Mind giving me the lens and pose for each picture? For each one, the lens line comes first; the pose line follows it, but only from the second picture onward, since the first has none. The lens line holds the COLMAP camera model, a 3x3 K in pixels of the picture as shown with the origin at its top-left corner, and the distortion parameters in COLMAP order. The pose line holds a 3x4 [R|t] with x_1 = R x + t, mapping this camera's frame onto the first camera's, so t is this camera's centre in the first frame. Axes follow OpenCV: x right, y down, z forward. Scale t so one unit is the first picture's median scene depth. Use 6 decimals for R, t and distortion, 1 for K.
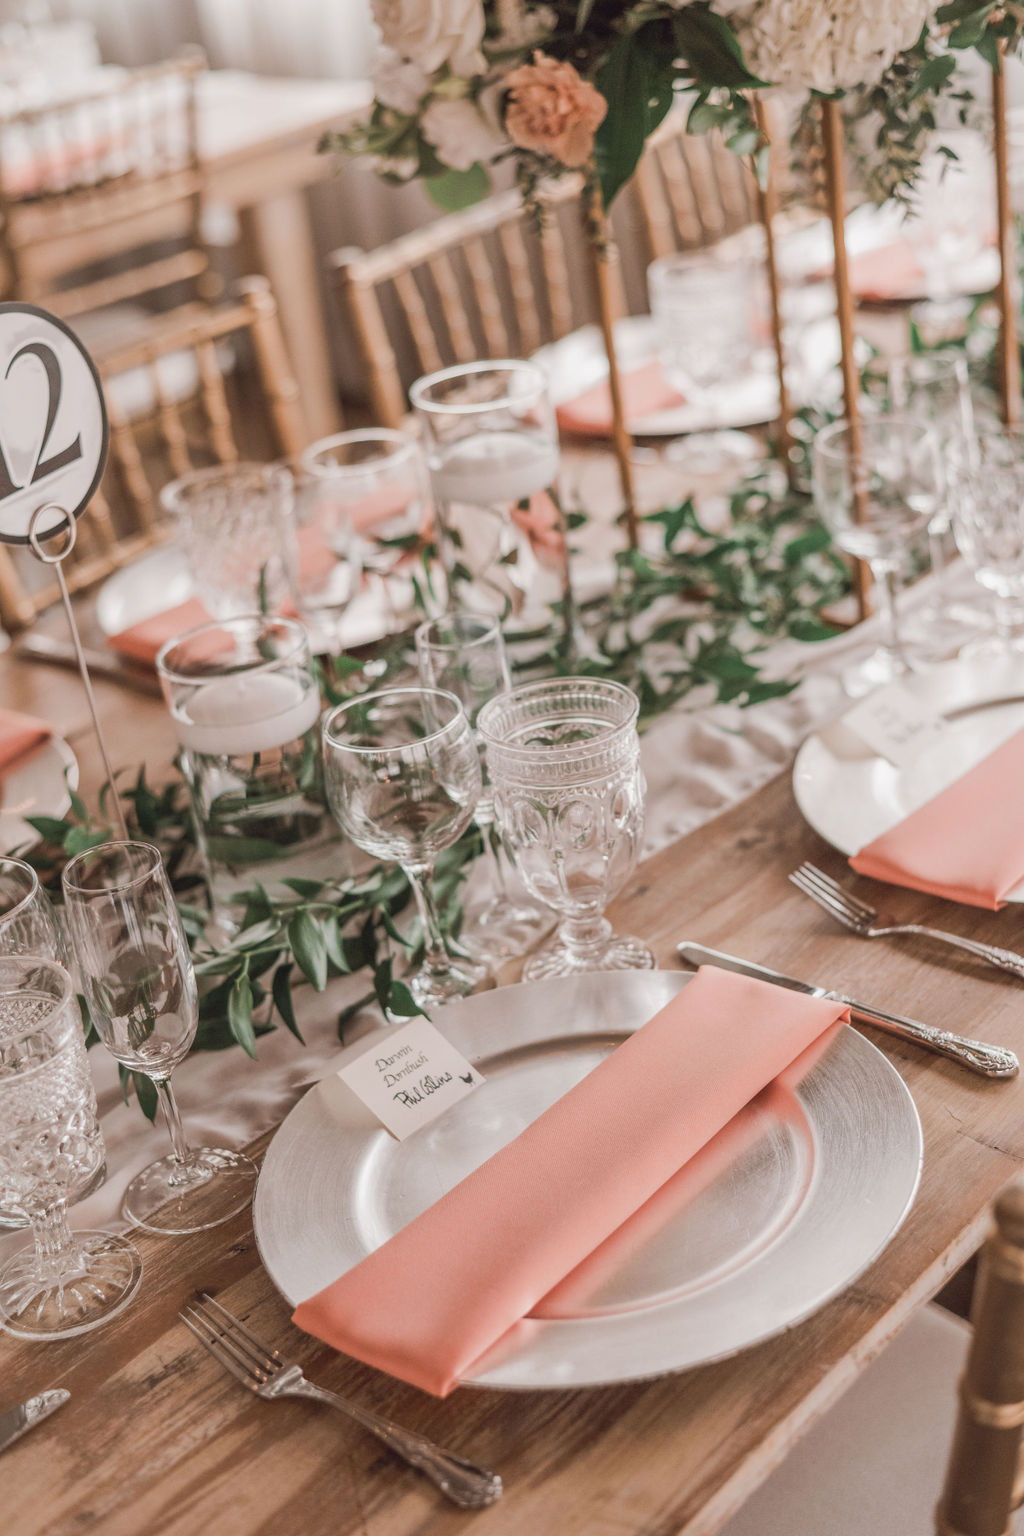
lens RADIAL K [[2206.8, 0, 512.0], [0, 2206.8, 768.0], [0, 0, 1]] dist [-0.009990, 0.034839]
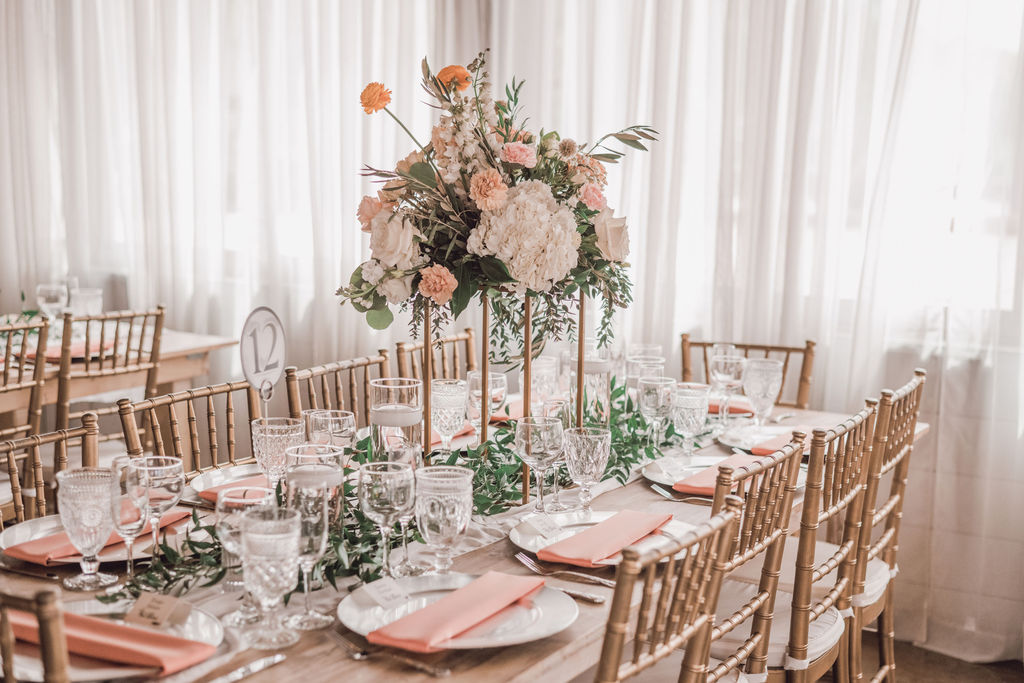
lens RADIAL K [[1471.2, 0, 512.0], [0, 1471.2, 341.5], [0, 0, 1]] dist [-0.009990, 0.034839]
pose [[0.968529, 0.121300, 0.217341, -0.291709], [-0.035093, 0.931035, -0.363238, 0.448981], [-0.246413, 0.344180, 0.905992, -0.688615]]
